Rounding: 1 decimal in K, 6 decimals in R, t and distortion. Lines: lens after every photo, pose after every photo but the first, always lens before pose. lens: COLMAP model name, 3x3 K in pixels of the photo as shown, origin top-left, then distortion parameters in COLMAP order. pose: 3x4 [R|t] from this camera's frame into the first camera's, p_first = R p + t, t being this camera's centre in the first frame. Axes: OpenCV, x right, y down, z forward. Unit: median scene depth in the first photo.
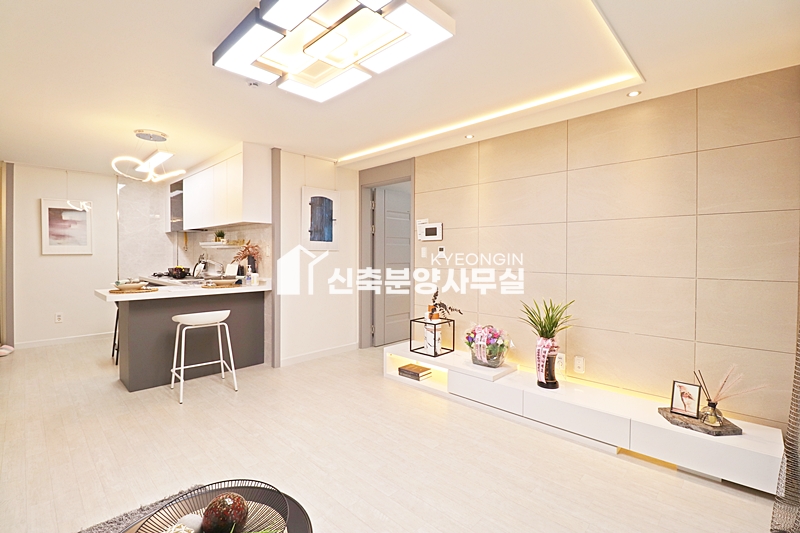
lens RADIAL K [[367.8, 0, 398.9], [0, 367.8, 258.1], [0, 0, 1]] dist [-0.004331, -0.010255]
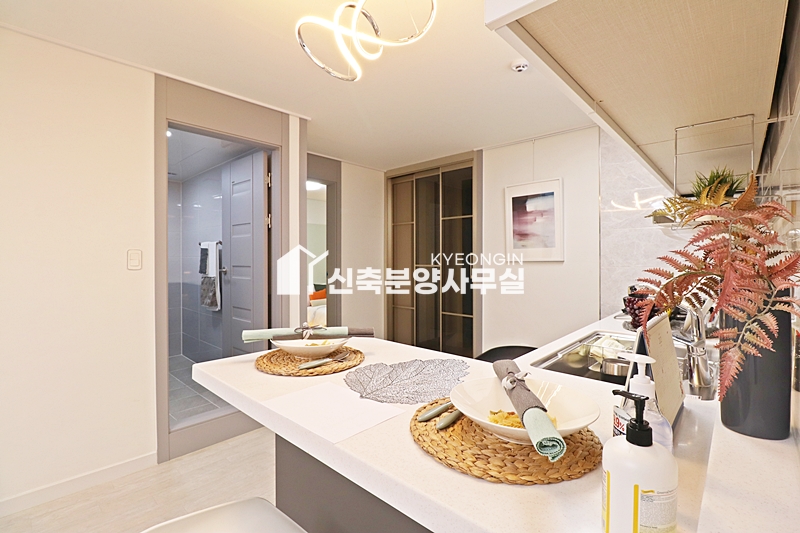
lens RADIAL K [[367.8, 0, 400.2], [0, 367.8, 261.1], [0, 0, 1]] dist [-0.004331, -0.010255]
pose [[0.024466, 0.004831, -0.999689, -0.224334], [-0.014055, 0.999891, 0.004488, -0.010421], [0.999602, 0.013941, 0.024532, 0.738428]]
